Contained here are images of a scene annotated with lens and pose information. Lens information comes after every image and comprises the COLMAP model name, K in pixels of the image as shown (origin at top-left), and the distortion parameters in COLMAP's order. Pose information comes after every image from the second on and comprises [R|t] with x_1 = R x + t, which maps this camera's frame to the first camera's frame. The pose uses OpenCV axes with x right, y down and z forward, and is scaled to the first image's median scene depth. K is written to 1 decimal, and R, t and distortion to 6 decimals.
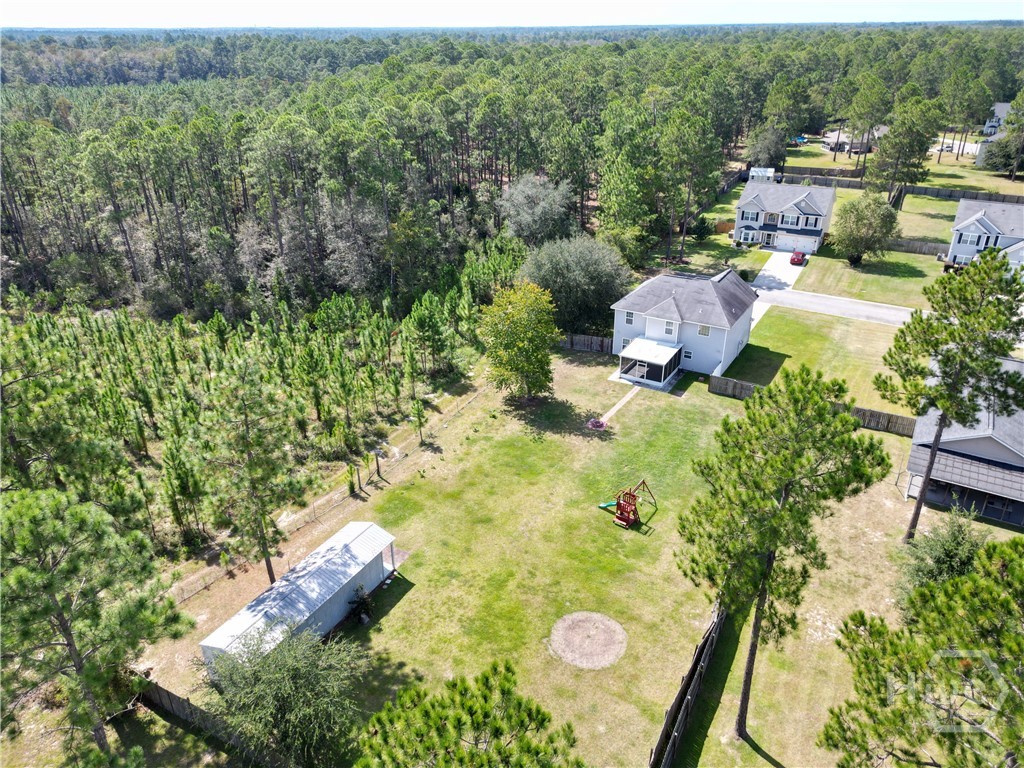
lens RADIAL K [[721.2, 0, 509.3], [0, 721.2, 380.7], [0, 0, 1]] dist [0.065481, -0.053909]
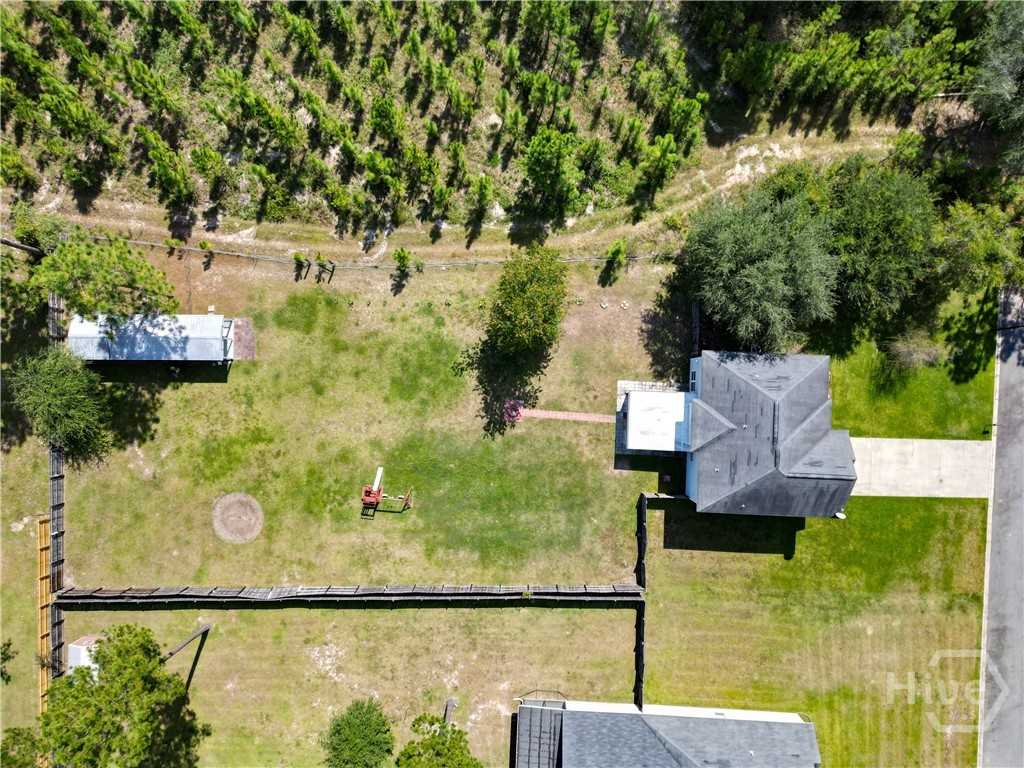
lens RADIAL K [[721.2, 0, 513.7], [0, 721.2, 383.1], [0, 0, 1]] dist [0.065481, -0.053909]
pose [[0.481720, 0.876323, -0.001963, 0.074673], [-0.381333, 0.211636, 0.899886, -0.656825], [0.789006, -0.432745, 0.436120, 0.484343]]
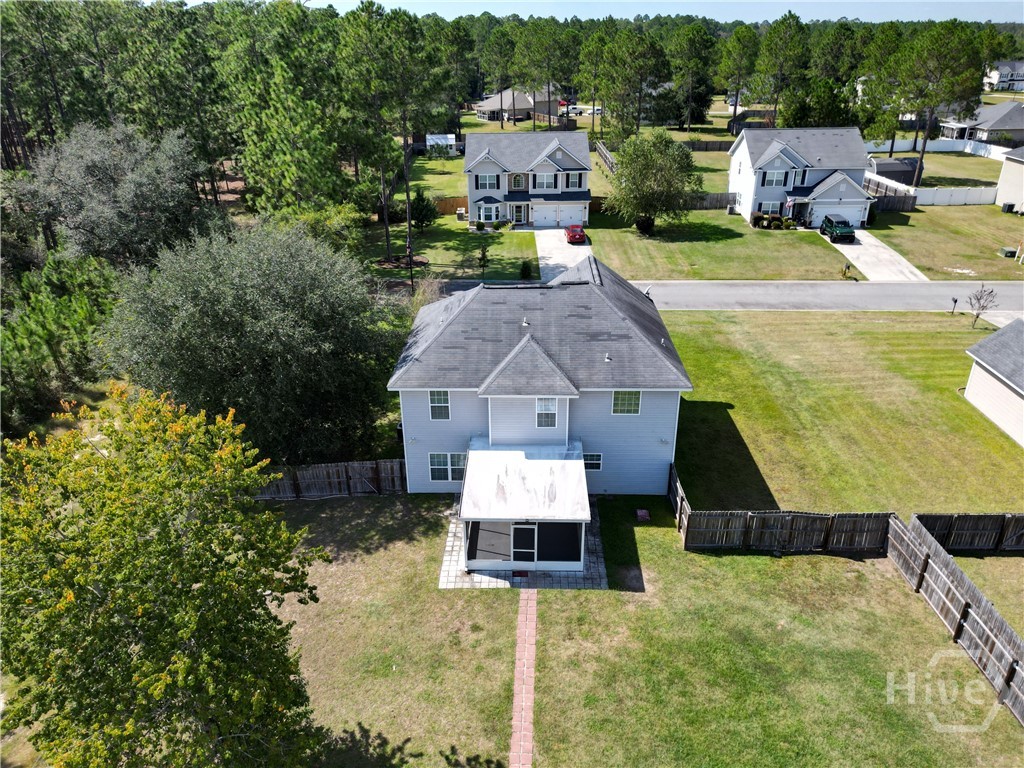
lens RADIAL K [[721.2, 0, 507.8], [0, 721.2, 380.1], [0, 0, 1]] dist [0.065481, -0.053909]
pose [[0.870558, -0.211939, 0.444085, 0.023333], [0.218620, 0.975116, 0.036802, -0.100718], [-0.440834, 0.065047, 0.895229, 0.589926]]
